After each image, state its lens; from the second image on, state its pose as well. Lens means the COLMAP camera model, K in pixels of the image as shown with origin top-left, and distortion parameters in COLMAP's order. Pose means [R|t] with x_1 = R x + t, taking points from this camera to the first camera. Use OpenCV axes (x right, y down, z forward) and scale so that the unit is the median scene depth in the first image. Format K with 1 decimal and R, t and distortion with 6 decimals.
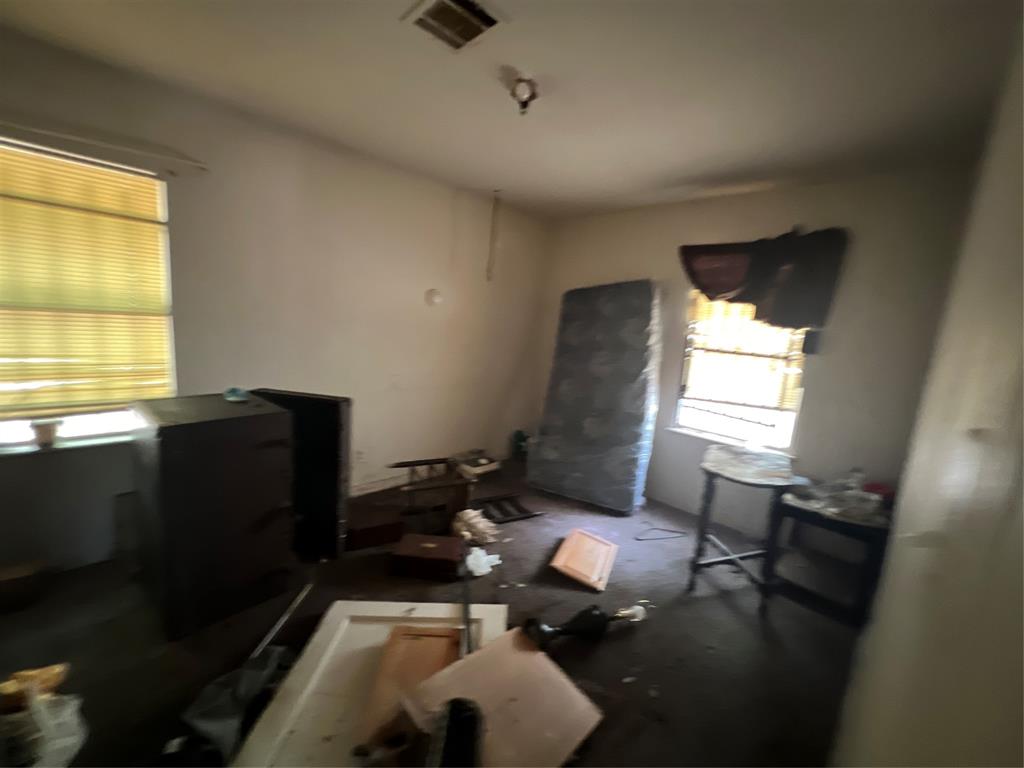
lens RADIAL K [[412.2, 0, 515.8], [0, 412.2, 389.9], [0, 0, 1]] dist [-0.001941, 0.000645]
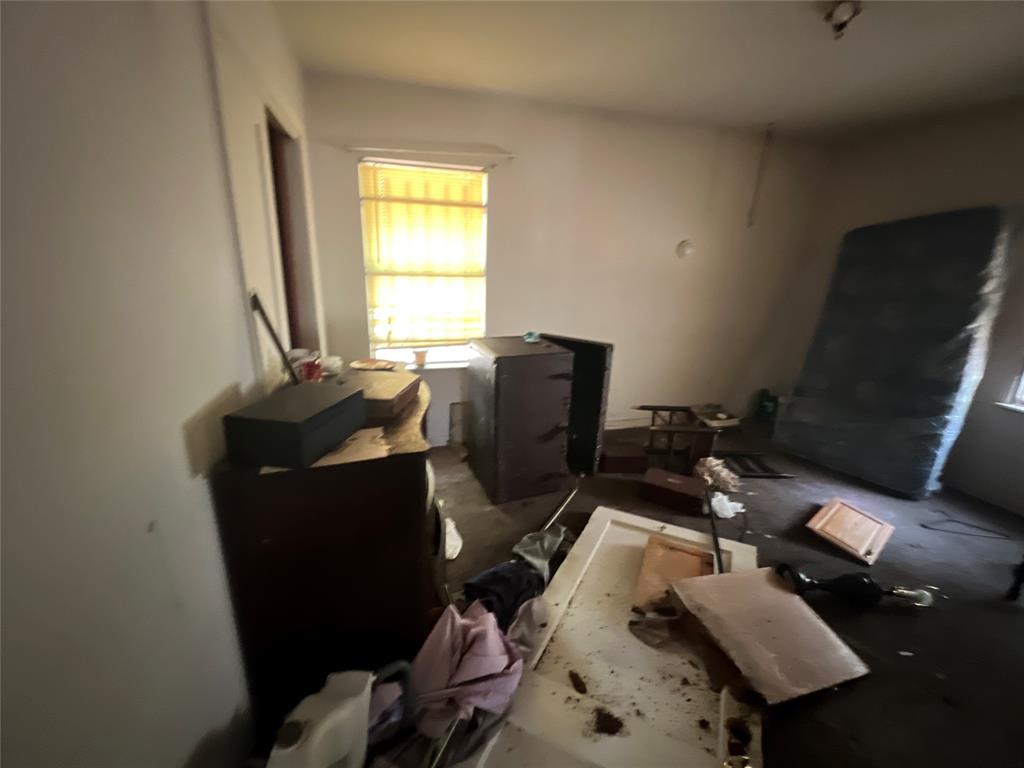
lens RADIAL K [[412.2, 0, 510.1], [0, 412.2, 383.5], [0, 0, 1]] dist [-0.001941, 0.000645]
pose [[0.874195, 0.088383, -0.477464, -0.093991], [-0.041931, 0.993363, 0.107109, 0.019214], [0.483761, -0.073614, 0.872099, -0.164565]]
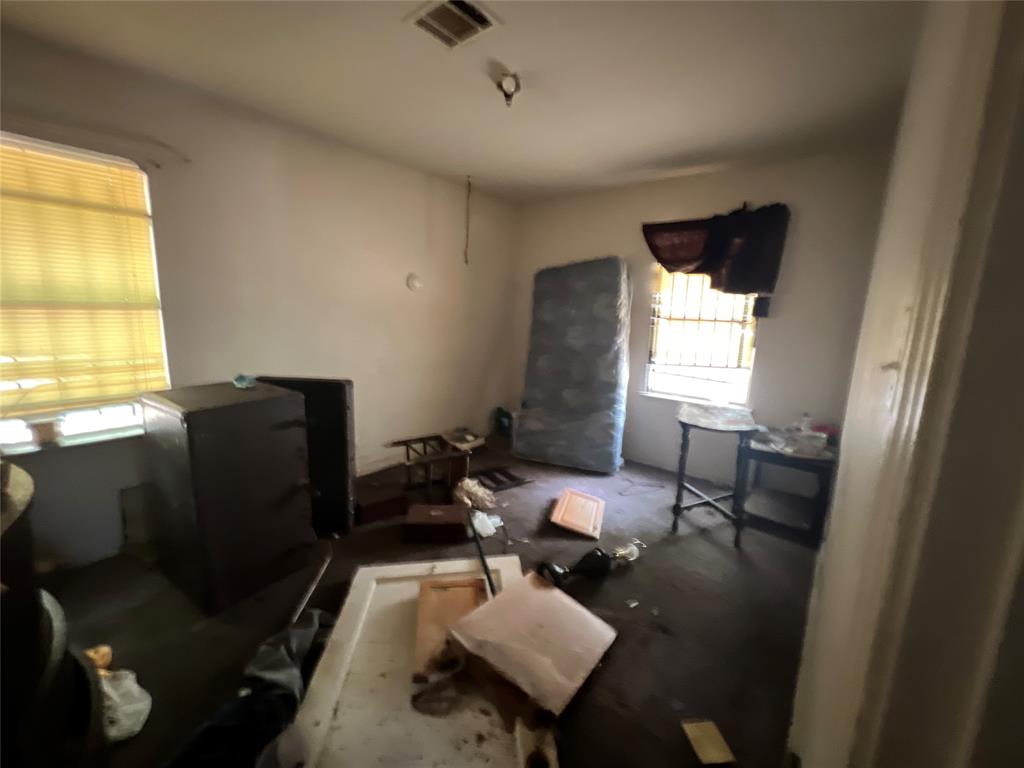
lens RADIAL K [[412.2, 0, 510.3], [0, 412.2, 382.8], [0, 0, 1]] dist [-0.001941, 0.000645]
pose [[0.994008, -0.063506, 0.088971, -0.098480], [0.061963, 0.997878, 0.020003, 0.033524], [-0.090052, -0.014370, 0.995833, -0.077472]]
